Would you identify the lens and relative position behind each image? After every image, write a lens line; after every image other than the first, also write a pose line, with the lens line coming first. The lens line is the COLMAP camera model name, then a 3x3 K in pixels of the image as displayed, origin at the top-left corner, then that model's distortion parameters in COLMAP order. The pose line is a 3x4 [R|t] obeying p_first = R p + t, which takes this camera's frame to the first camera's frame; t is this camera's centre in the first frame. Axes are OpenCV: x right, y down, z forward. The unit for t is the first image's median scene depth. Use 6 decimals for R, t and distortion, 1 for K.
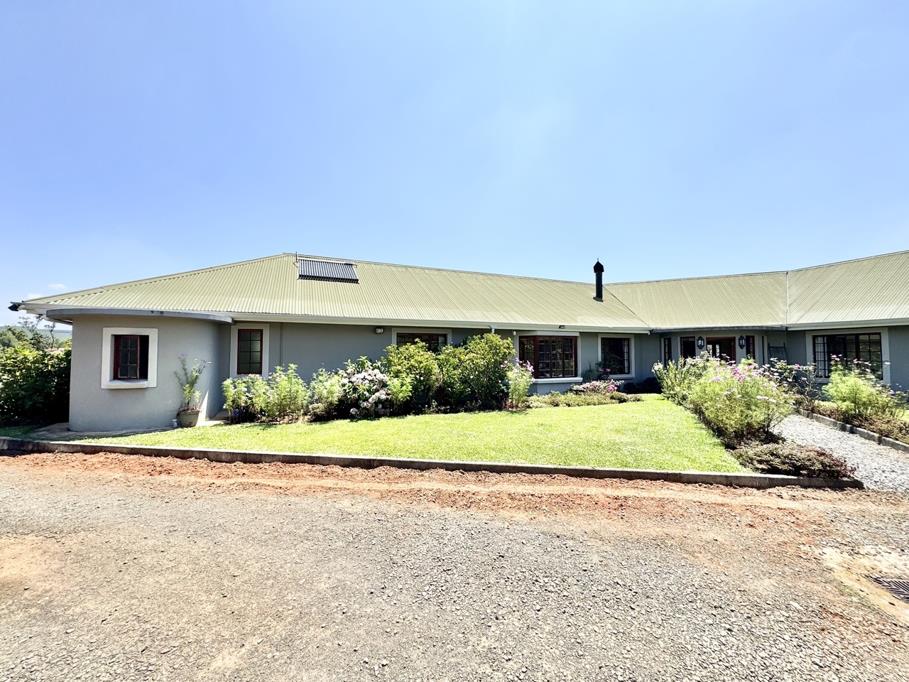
lens RADIAL K [[362.8, 0, 454.5], [0, 362.8, 341.0], [0, 0, 1]] dist [-0.001221, -0.000118]
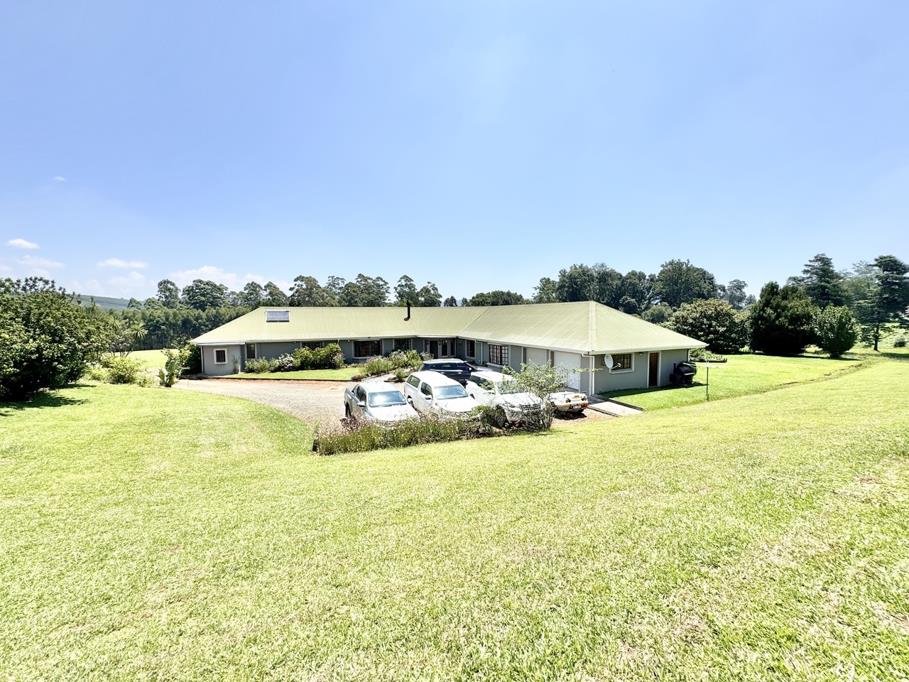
lens RADIAL K [[362.8, 0, 454.5], [0, 362.8, 341.0], [0, 0, 1]] dist [-0.001221, -0.000118]
pose [[0.999457, -0.007769, 0.032034, 1.275774], [0.004350, 0.994416, 0.105444, -0.442886], [-0.032675, -0.105247, 0.993909, -2.514606]]
